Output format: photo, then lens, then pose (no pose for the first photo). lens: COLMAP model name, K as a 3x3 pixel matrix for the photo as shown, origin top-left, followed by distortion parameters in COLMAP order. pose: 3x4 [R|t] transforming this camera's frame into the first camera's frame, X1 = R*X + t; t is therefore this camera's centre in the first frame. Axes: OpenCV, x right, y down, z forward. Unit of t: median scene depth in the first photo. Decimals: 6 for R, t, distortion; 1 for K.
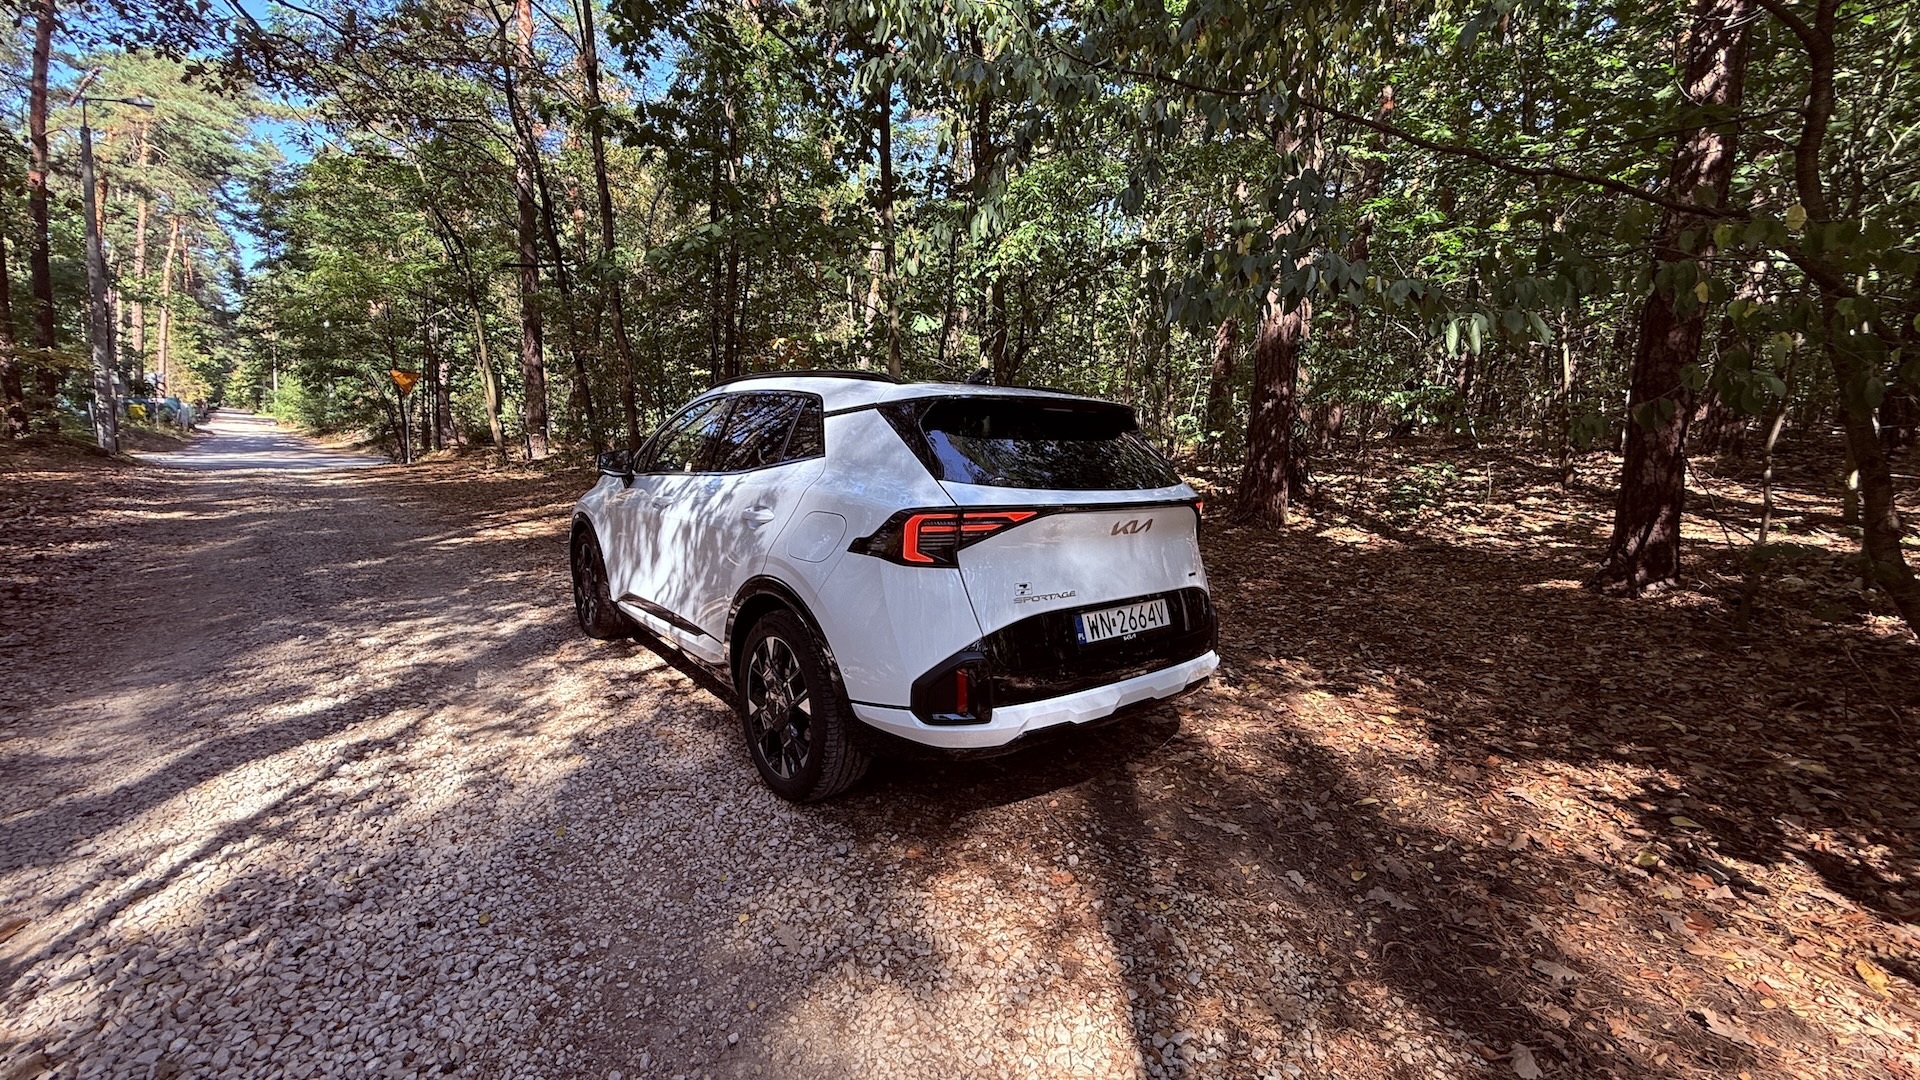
lens RADIAL K [[765.7, 0, 958.0], [0, 765.7, 539.3], [0, 0, 1]] dist [0.000330, -0.000161]
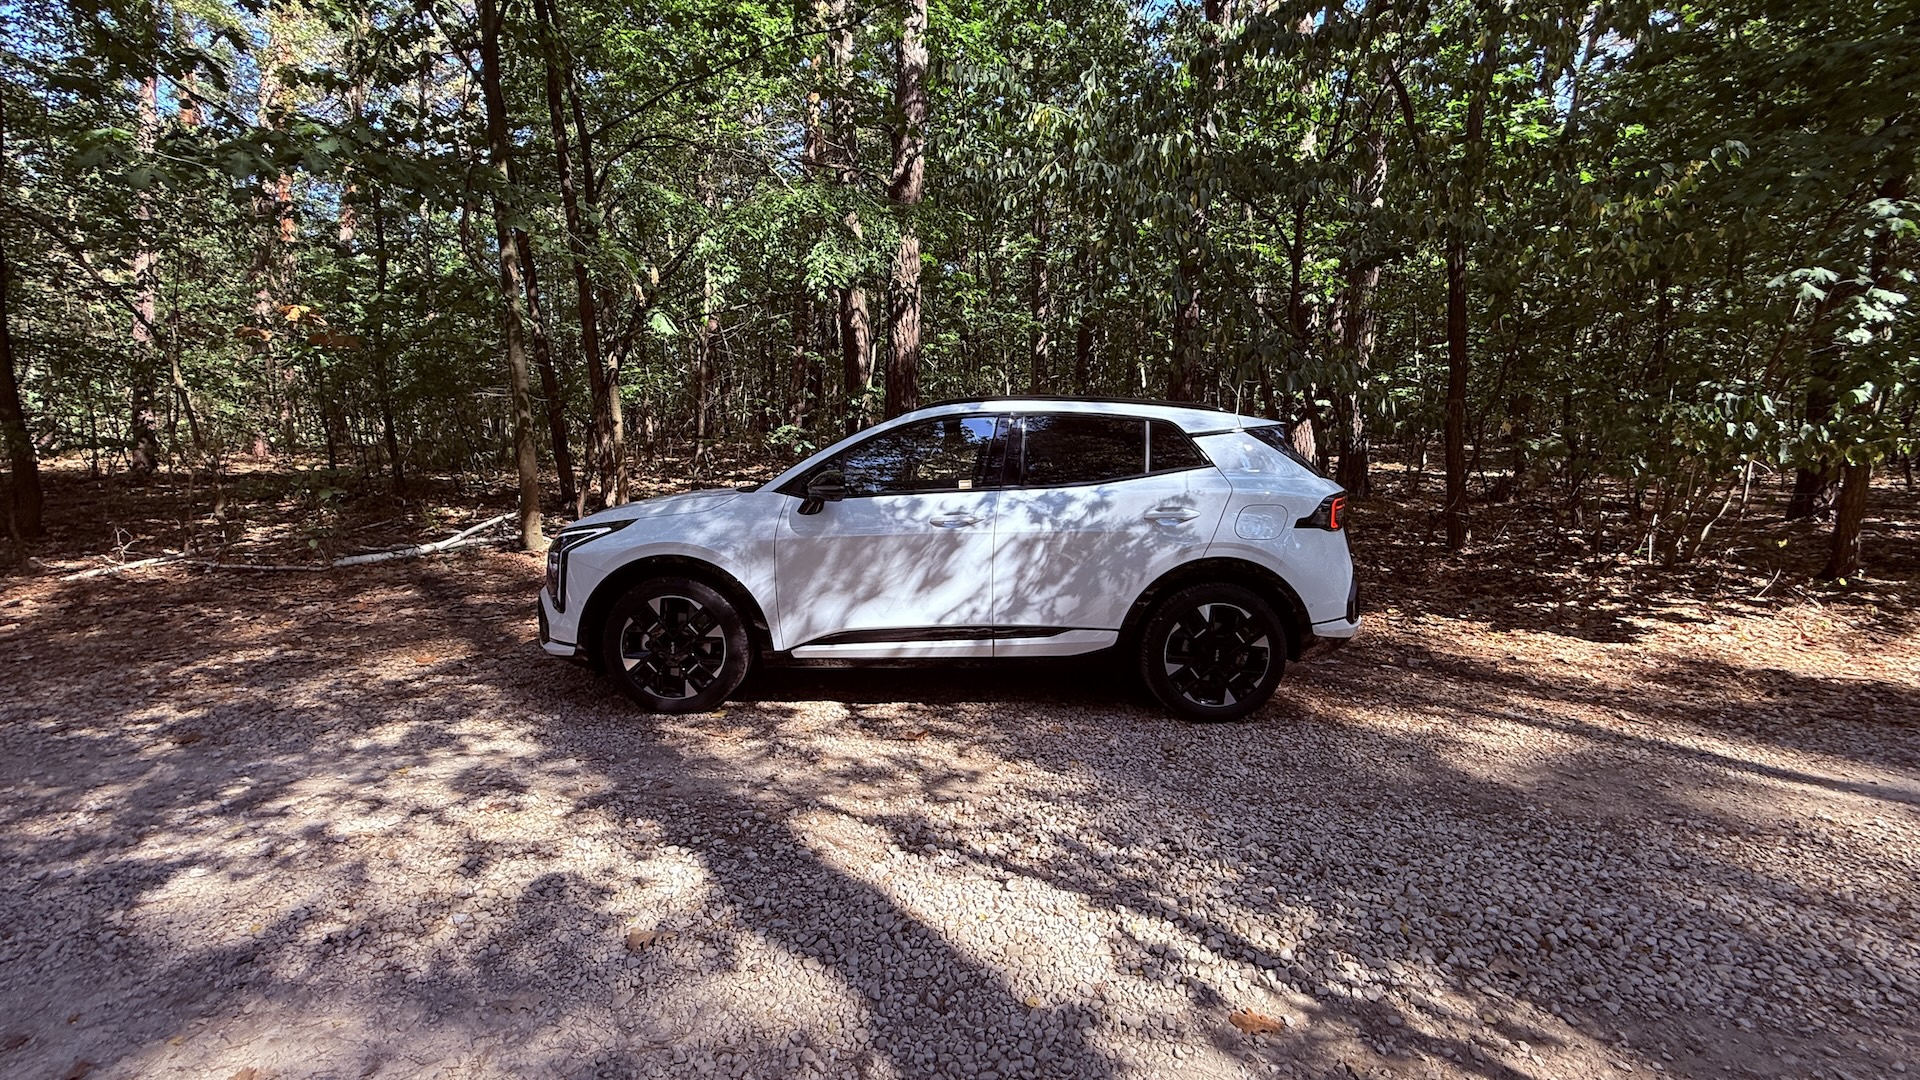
lens RADIAL K [[765.7, 0, 1010.9], [0, 765.7, 521.6], [0, 0, 1]] dist [0.000330, -0.000161]
pose [[0.631312, -0.087463, 0.770581, -1.576229], [0.111681, 0.993516, 0.021270, -0.085728], [-0.767445, 0.072632, 0.636987, 0.441485]]
